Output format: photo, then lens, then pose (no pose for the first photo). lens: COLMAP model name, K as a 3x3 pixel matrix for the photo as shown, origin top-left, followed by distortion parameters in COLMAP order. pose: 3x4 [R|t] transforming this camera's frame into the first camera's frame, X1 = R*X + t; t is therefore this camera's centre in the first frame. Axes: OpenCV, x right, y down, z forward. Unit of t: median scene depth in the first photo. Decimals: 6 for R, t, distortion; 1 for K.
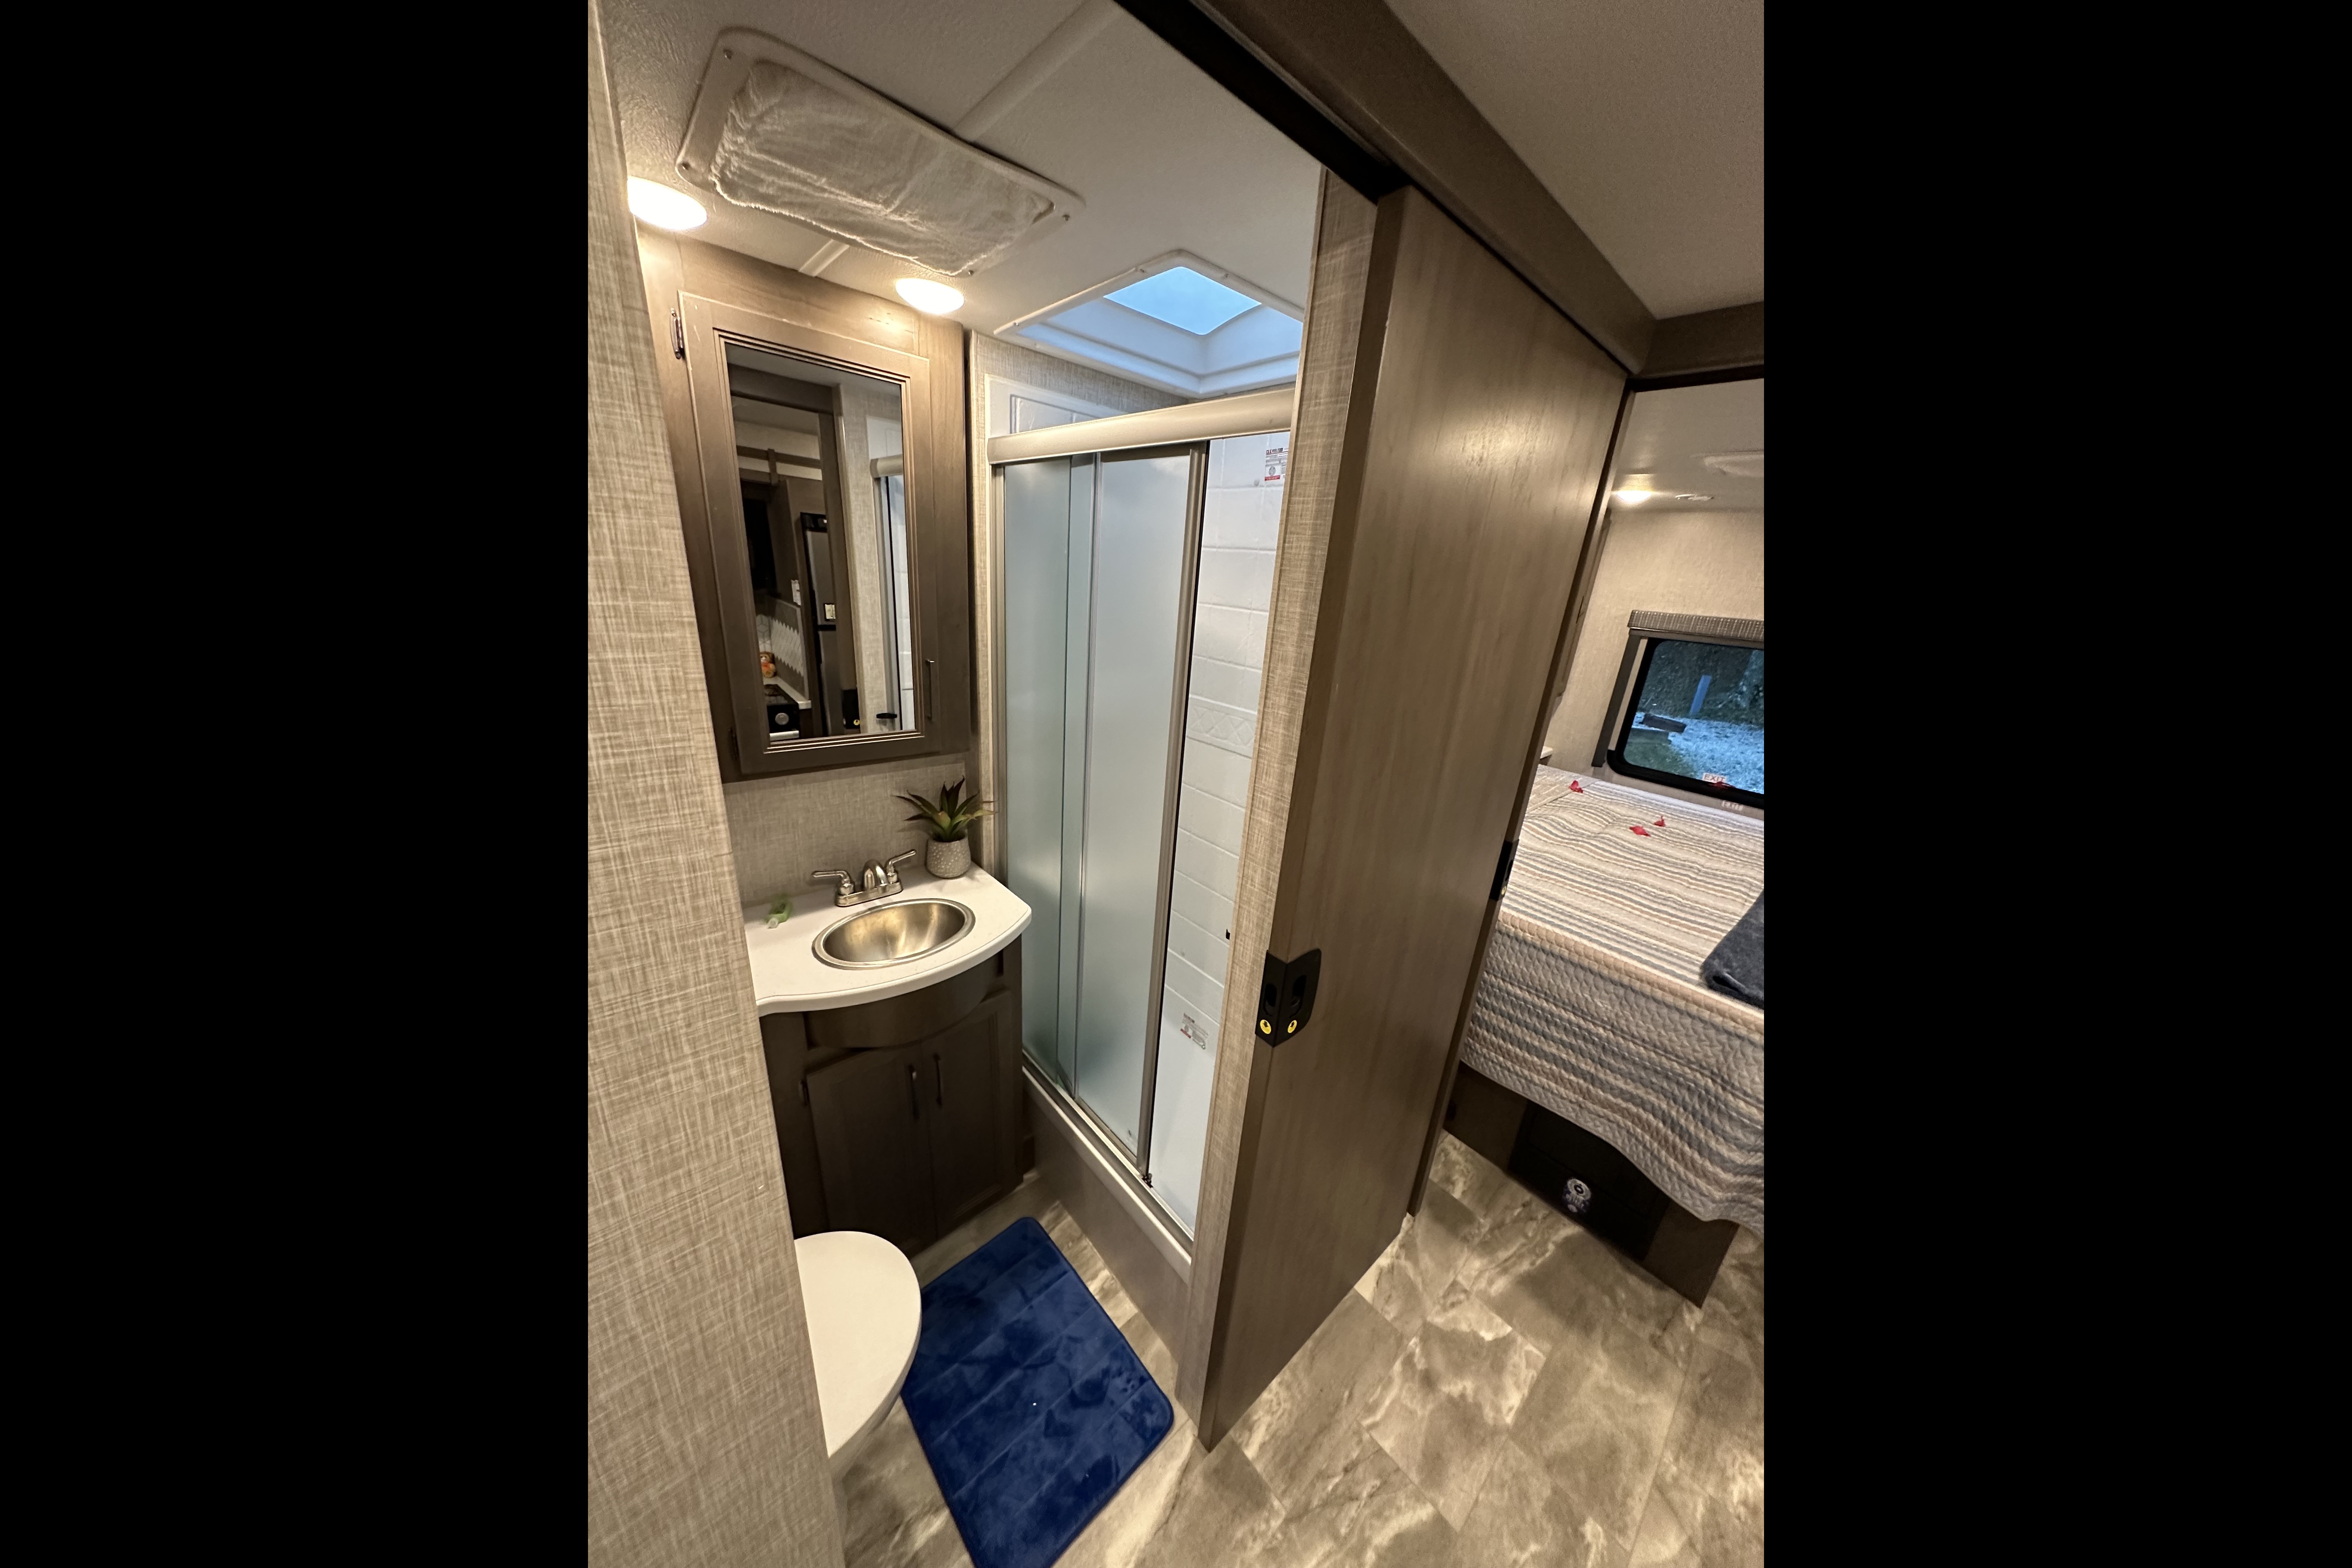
lens RADIAL K [[650.3, 0, 1176.0], [0, 650.3, 784.0], [0, 0, 1]] dist [-0.001819, -0.000015]
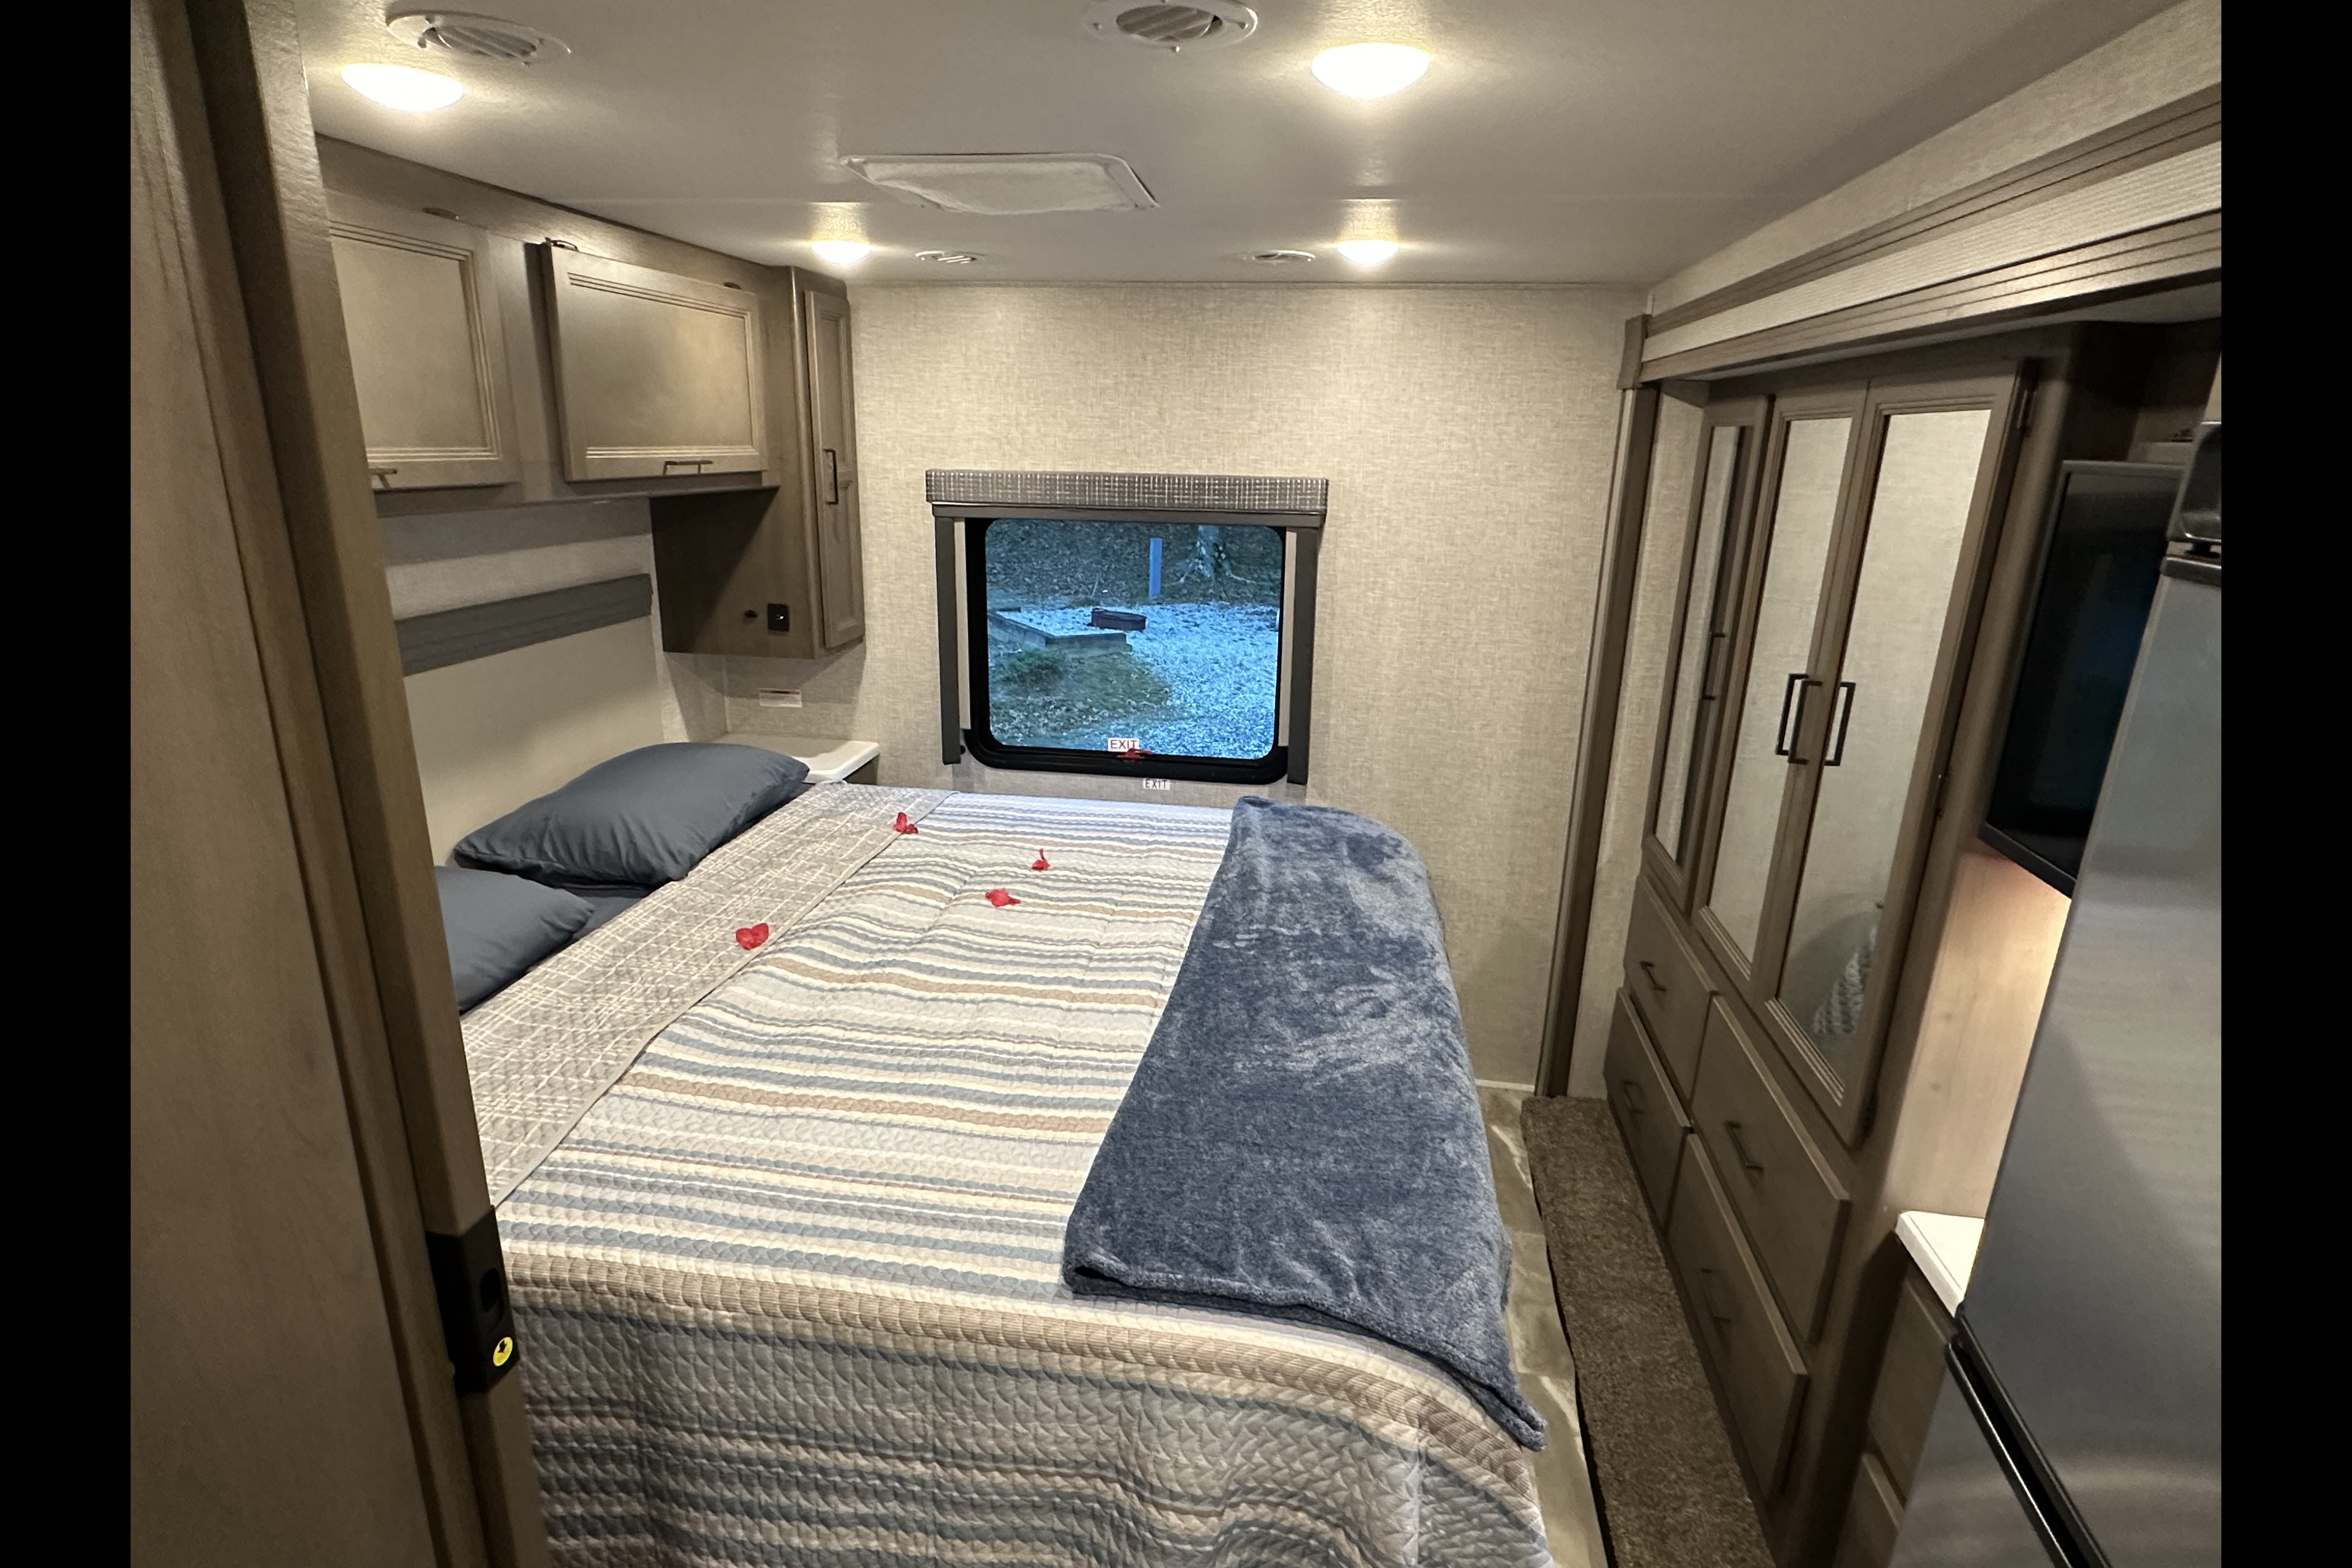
lens RADIAL K [[1183.1, 0, 1170.6], [0, 1183.1, 795.7], [0, 0, 1]] dist [0.000811, 0.000188]
pose [[0.772986, -0.242513, 0.586243, 0.443832], [0.239665, 0.967206, 0.084098, -0.084885], [-0.587412, 0.075496, 0.805759, 0.236297]]
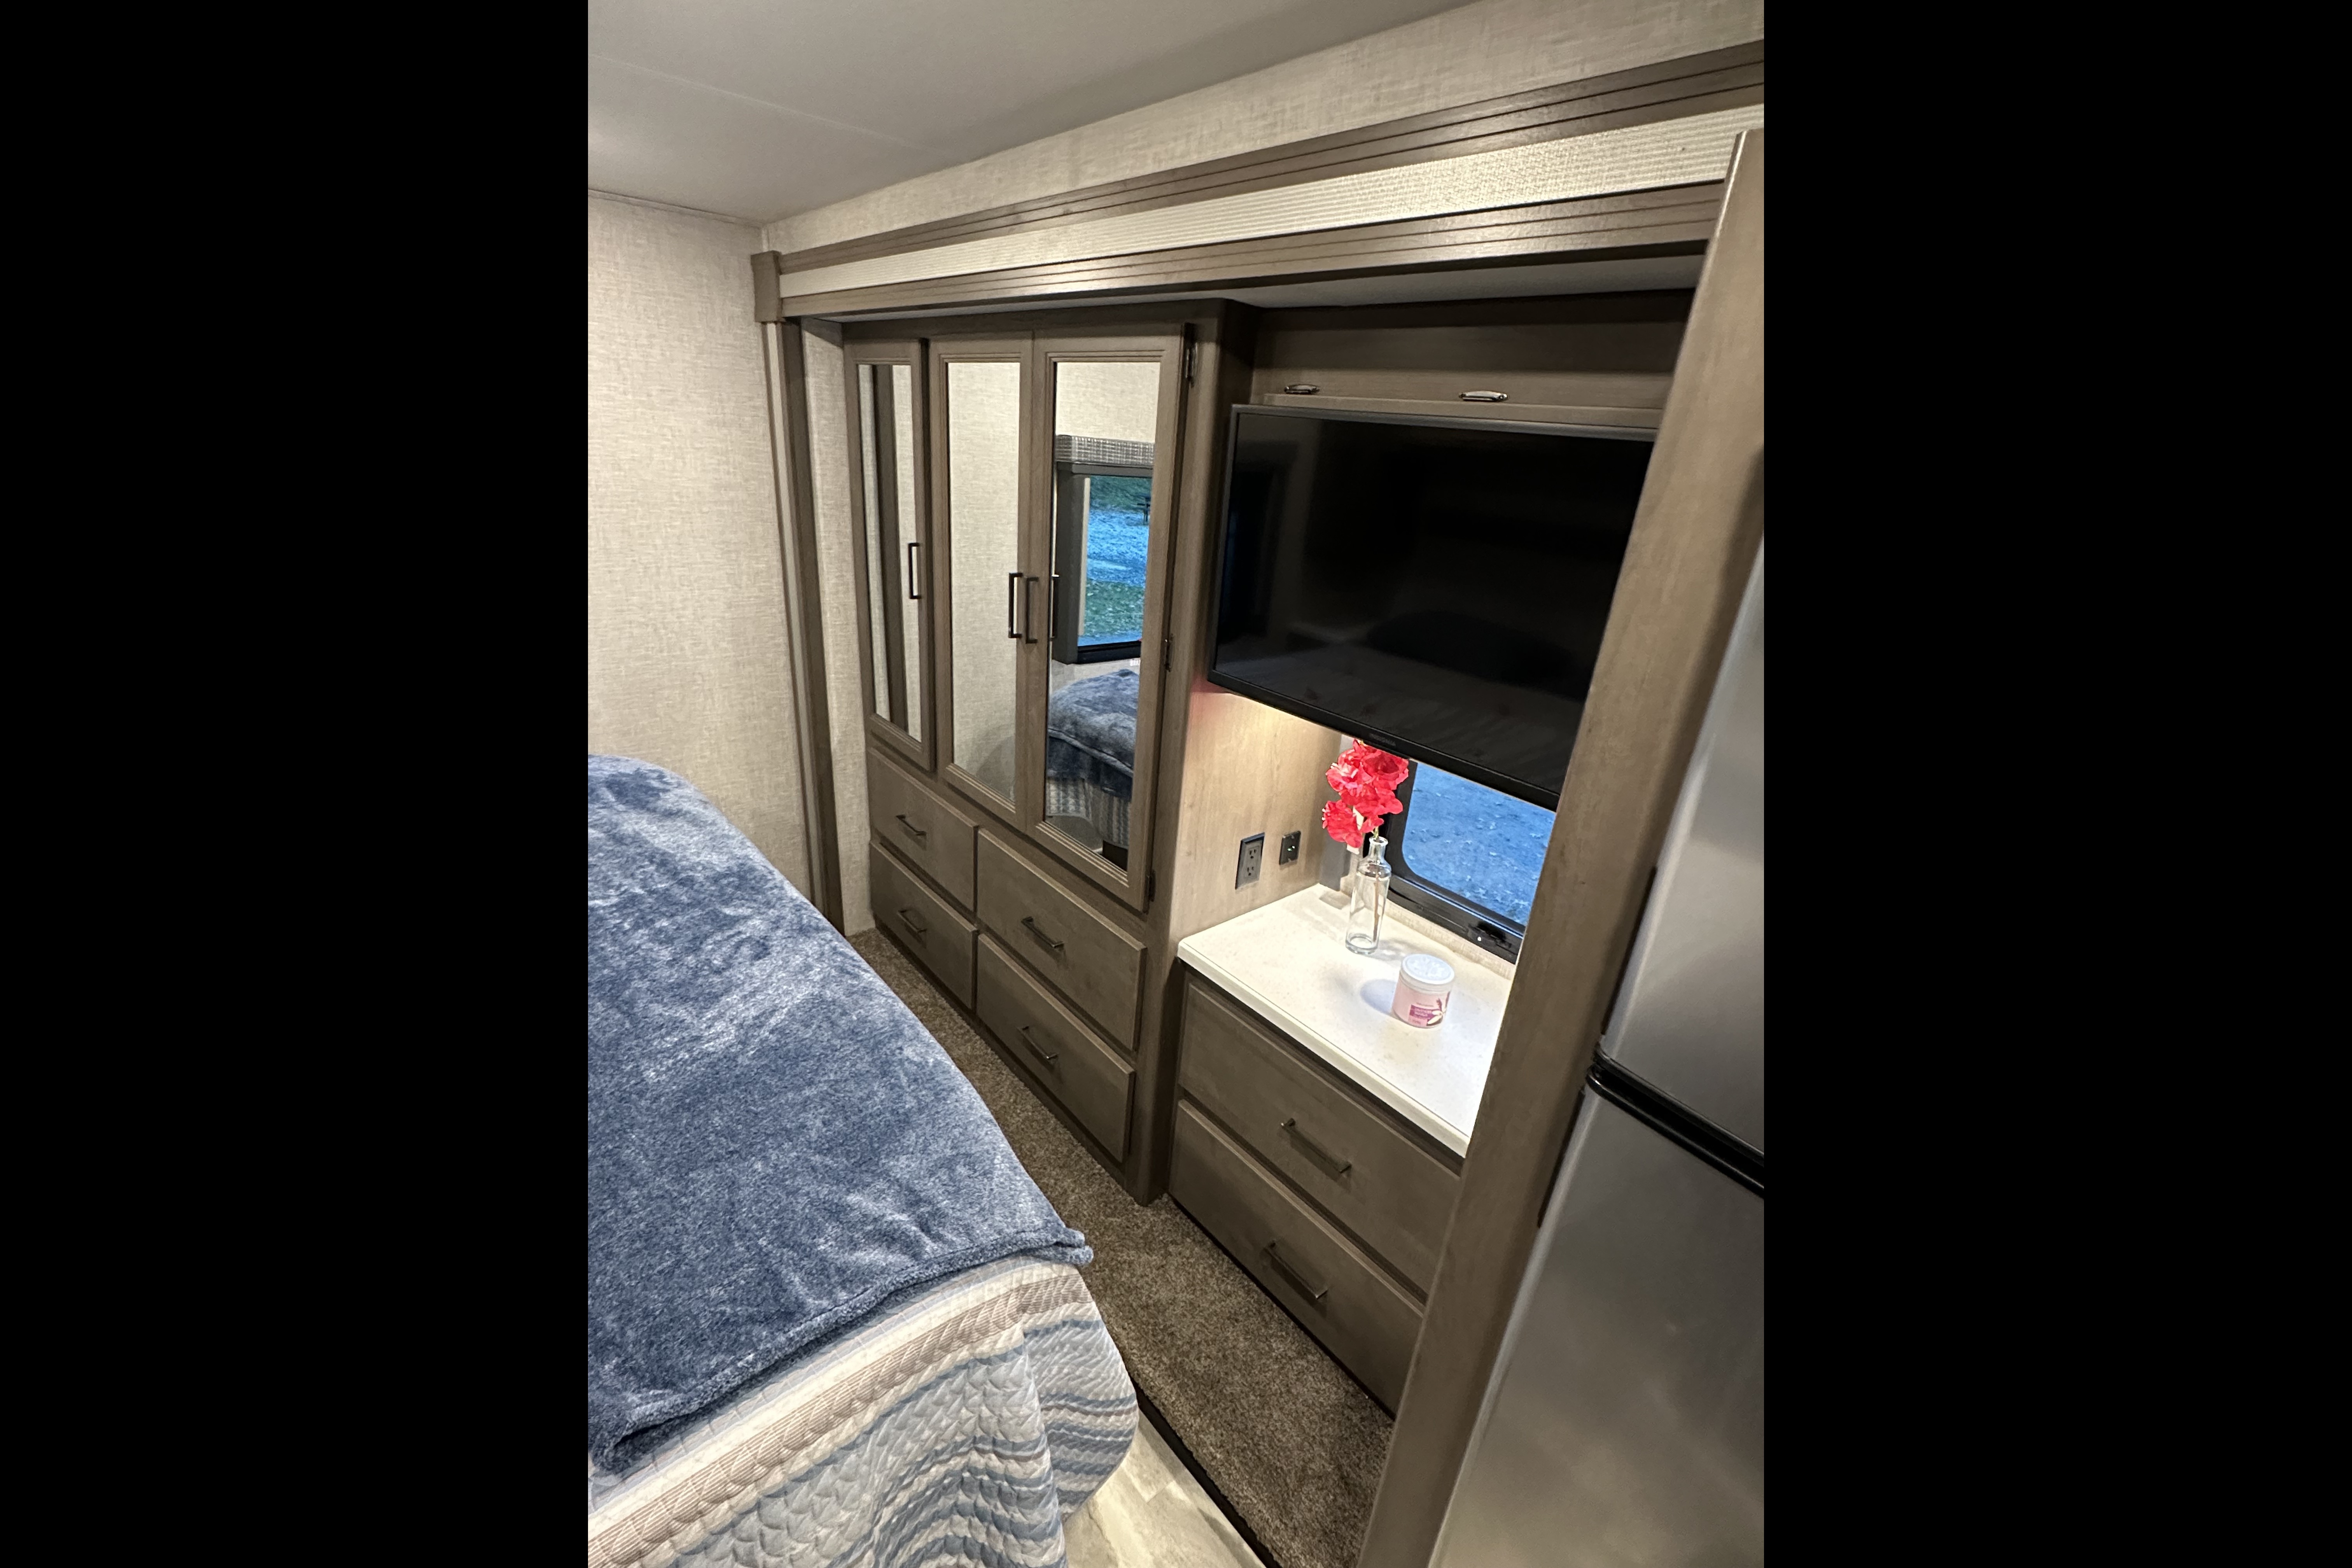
lens RADIAL K [[886.3, 0, 1169.1], [0, 886.3, 774.2], [0, 0, 1]] dist [-0.001342, 0.000038]
pose [[0.024192, -0.437037, 0.899118, 0.533170], [0.251099, 0.873206, 0.417685, -0.151245], [-0.967659, 0.215663, 0.130864, 0.533754]]
